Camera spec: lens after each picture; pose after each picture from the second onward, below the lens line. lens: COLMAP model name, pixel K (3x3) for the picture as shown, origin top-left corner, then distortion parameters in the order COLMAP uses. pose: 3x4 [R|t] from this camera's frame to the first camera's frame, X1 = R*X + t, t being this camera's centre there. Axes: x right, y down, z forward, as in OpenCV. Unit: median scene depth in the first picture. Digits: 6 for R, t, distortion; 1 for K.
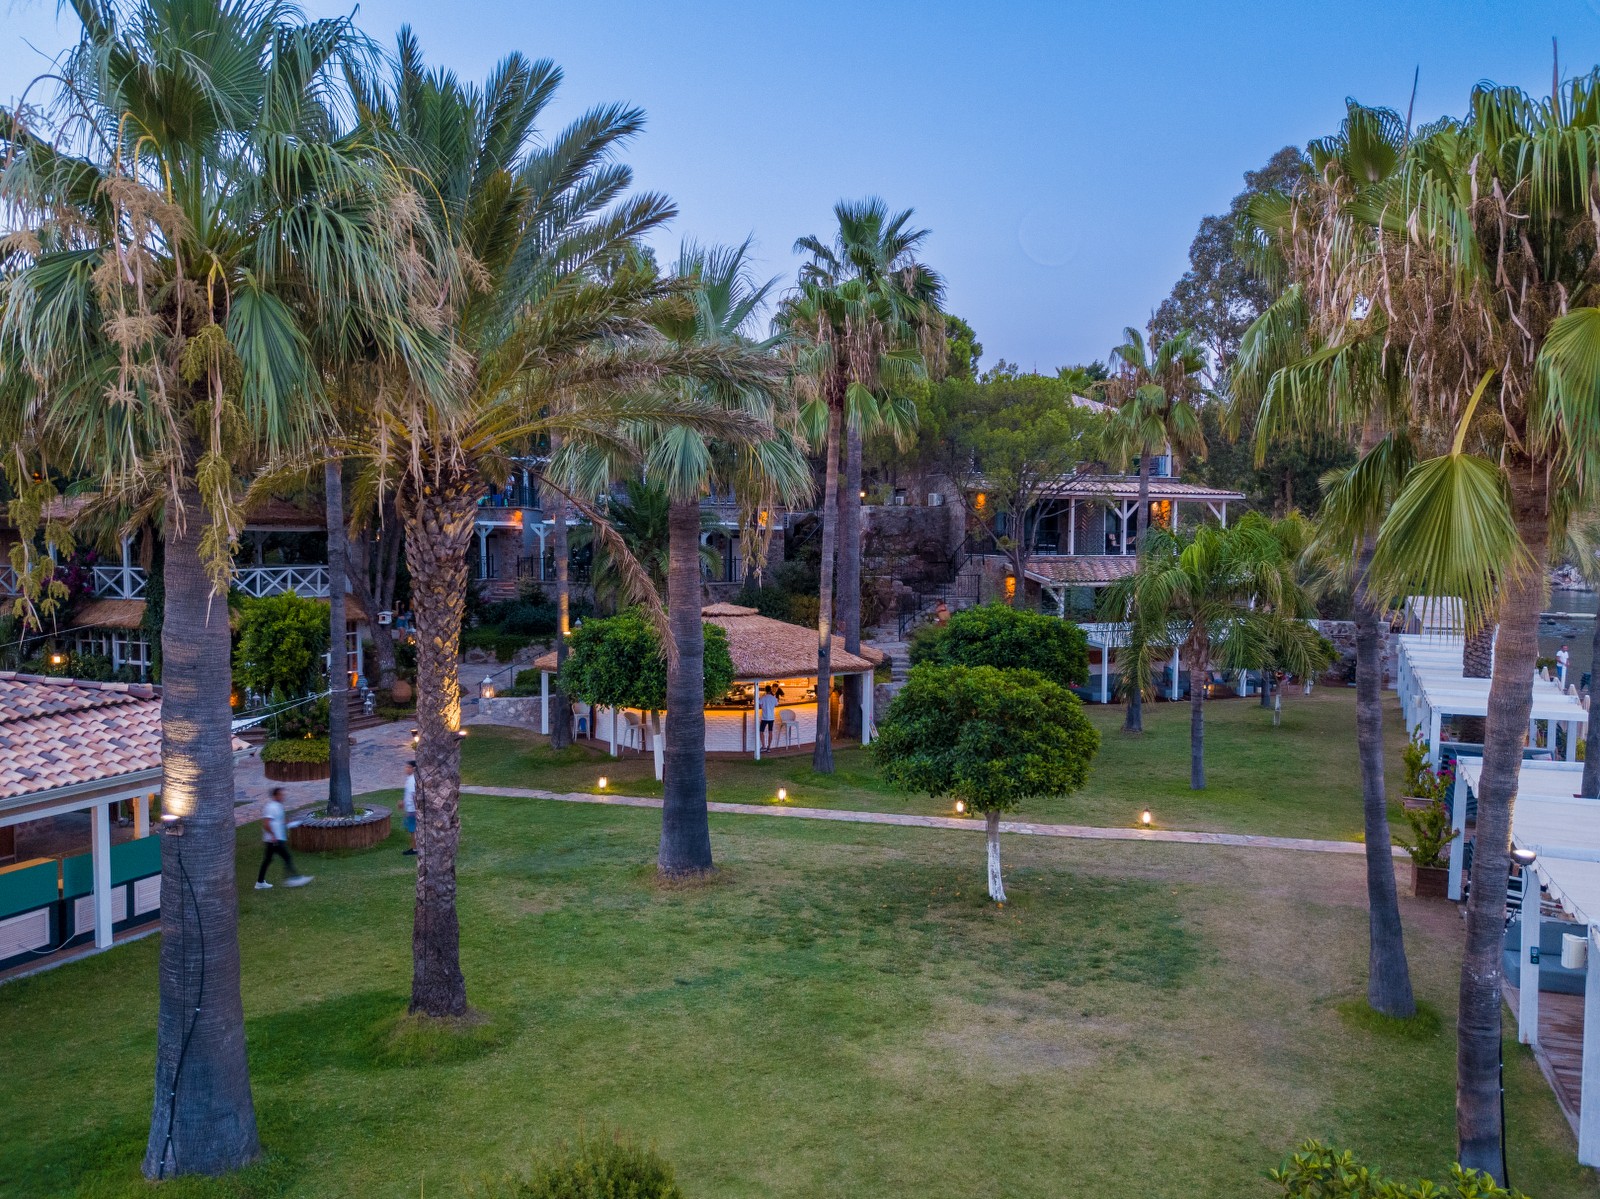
lens RADIAL K [[1252.1, 0, 793.5], [0, 1252.1, 604.9], [0, 0, 1]] dist [0.005110, -0.003913]
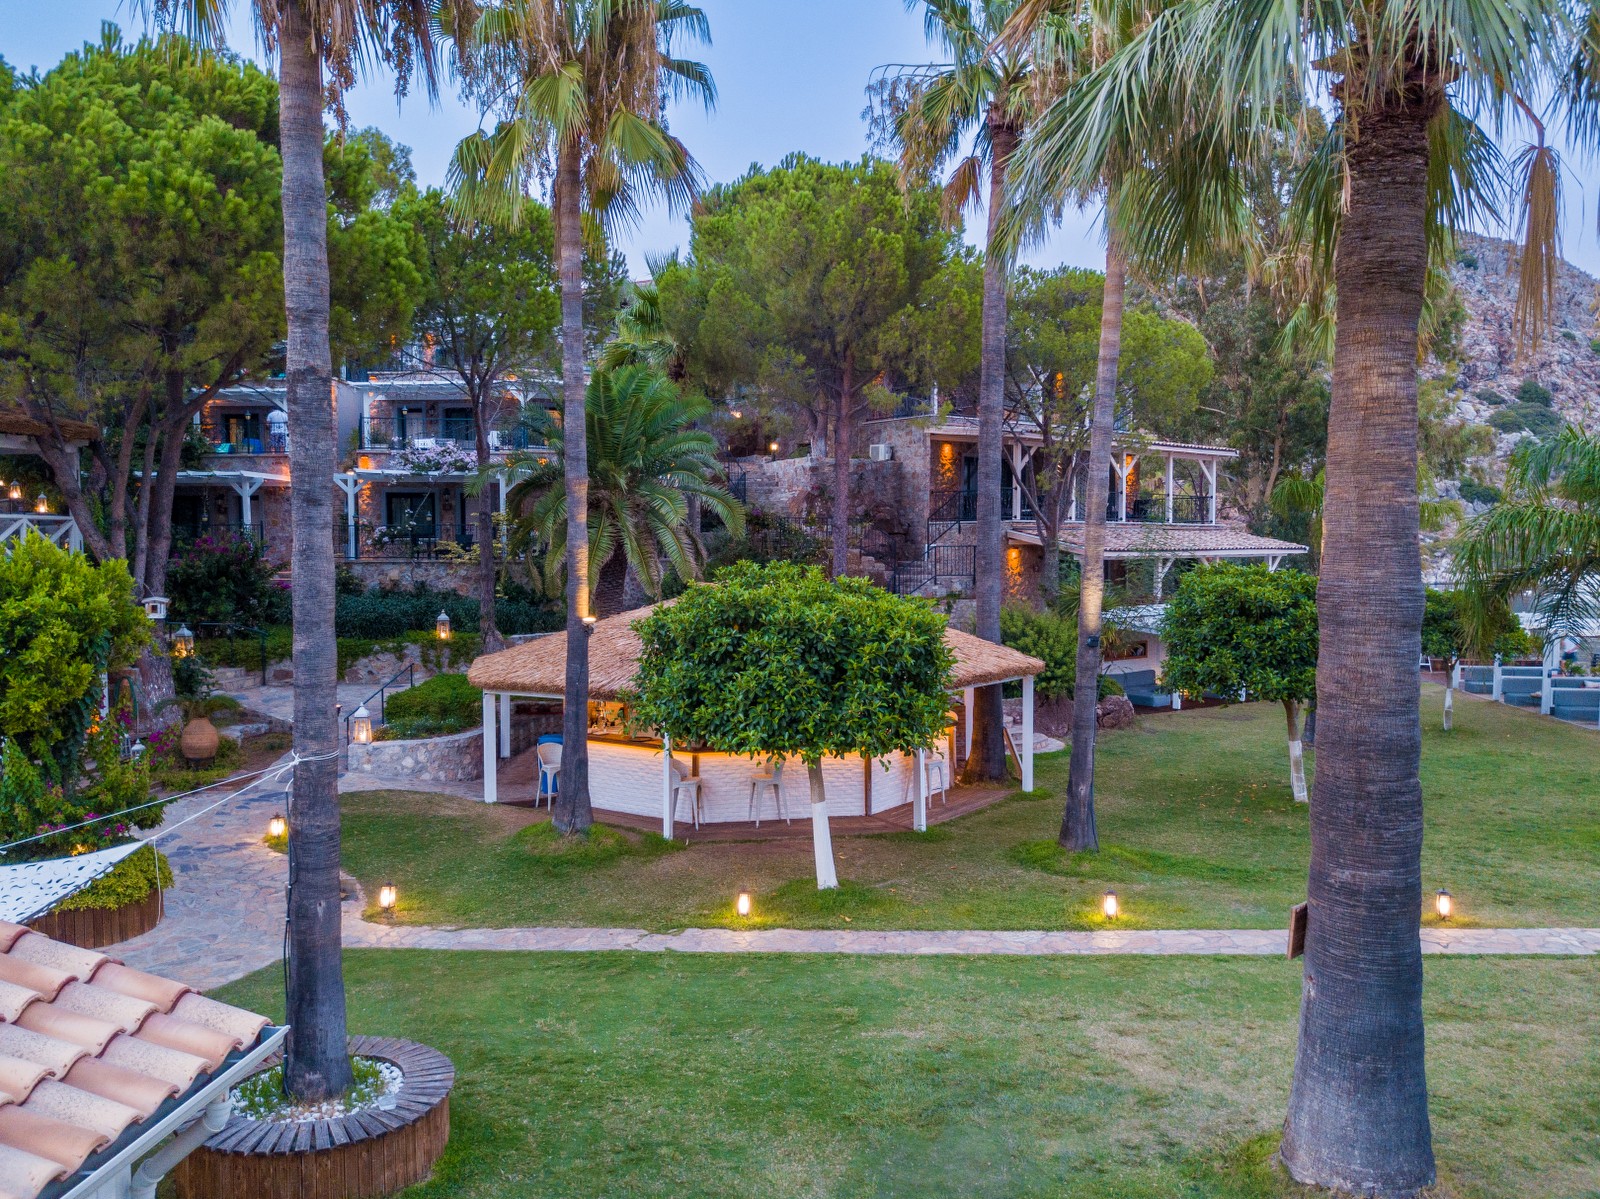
lens RADIAL K [[1252.1, 0, 793.5], [0, 1252.1, 604.9], [0, 0, 1]] dist [0.005110, -0.003913]
pose [[0.959998, -0.016240, 0.279536, -0.223859], [0.018894, 0.999798, -0.006799, 0.019488], [-0.279369, 0.011808, 0.960111, 0.409575]]
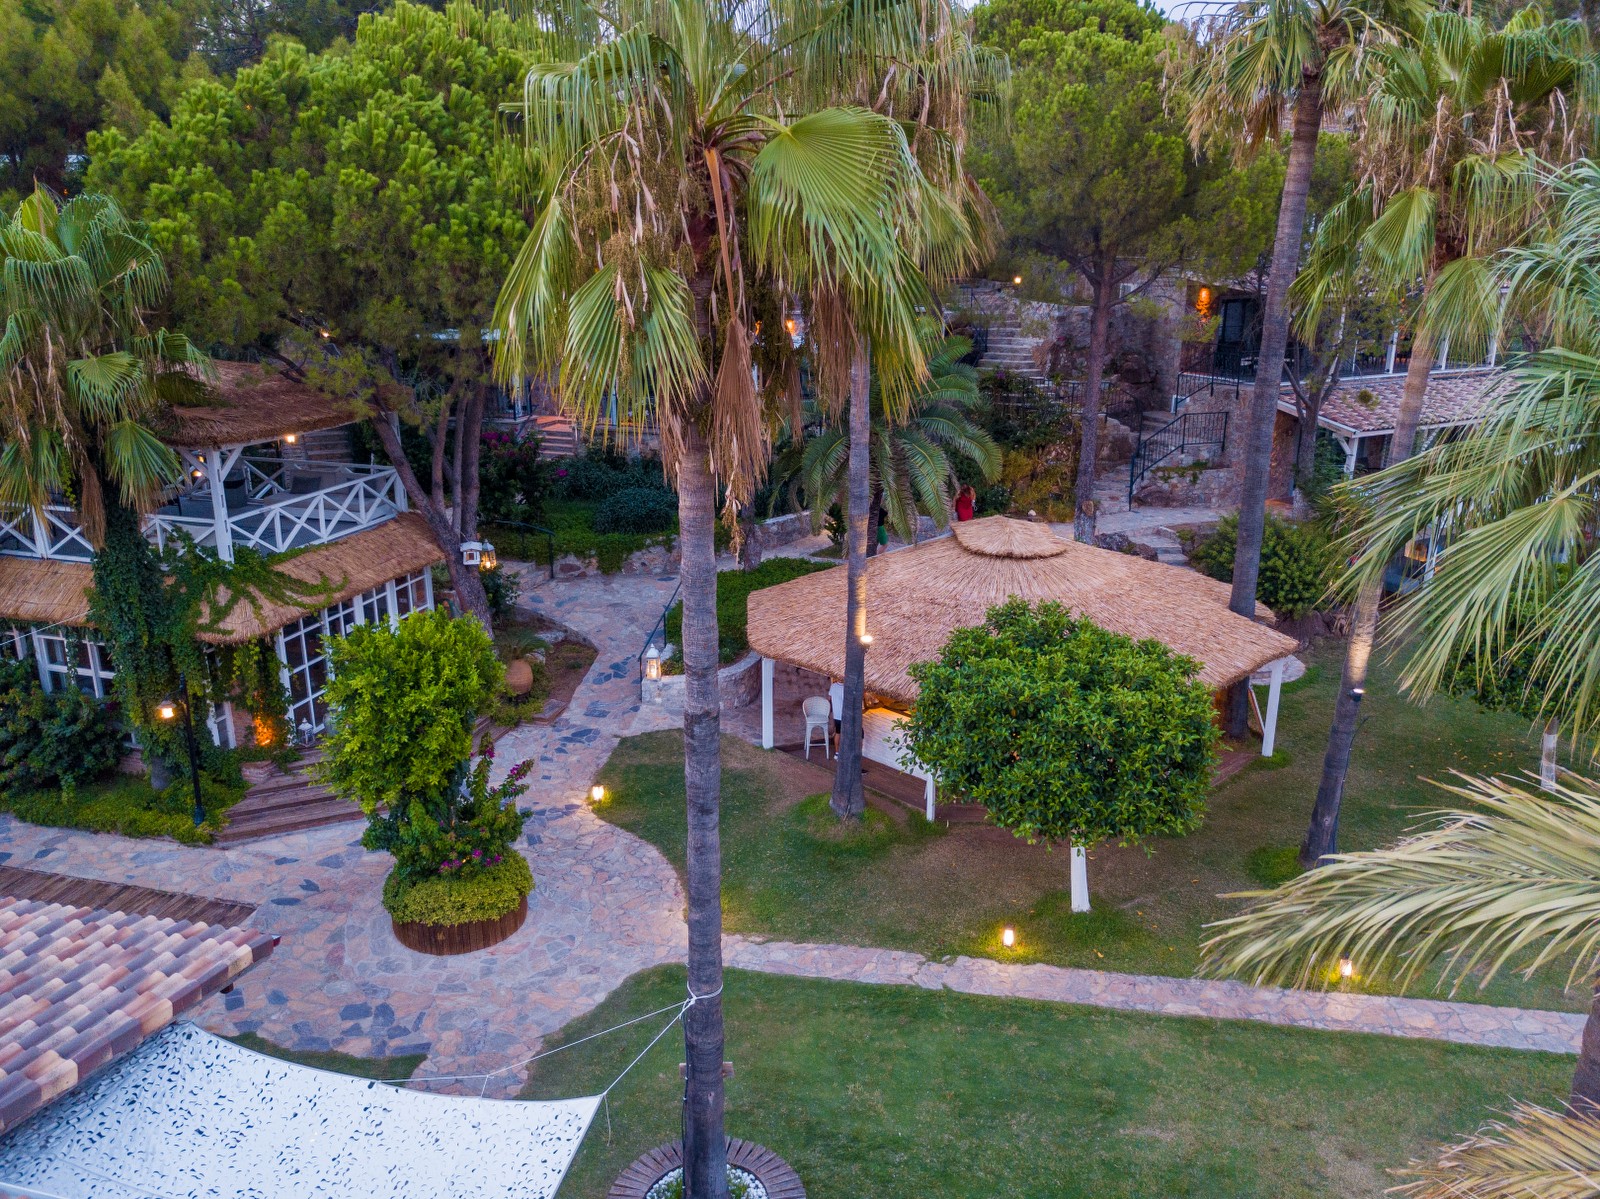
lens RADIAL K [[1252.1, 0, 793.5], [0, 1252.1, 604.9], [0, 0, 1]] dist [0.005110, -0.003913]
pose [[0.992634, -0.036662, 0.115473, -0.256892], [0.008030, 0.970930, 0.239230, -0.122602], [-0.120887, -0.236540, 0.964072, 0.394868]]
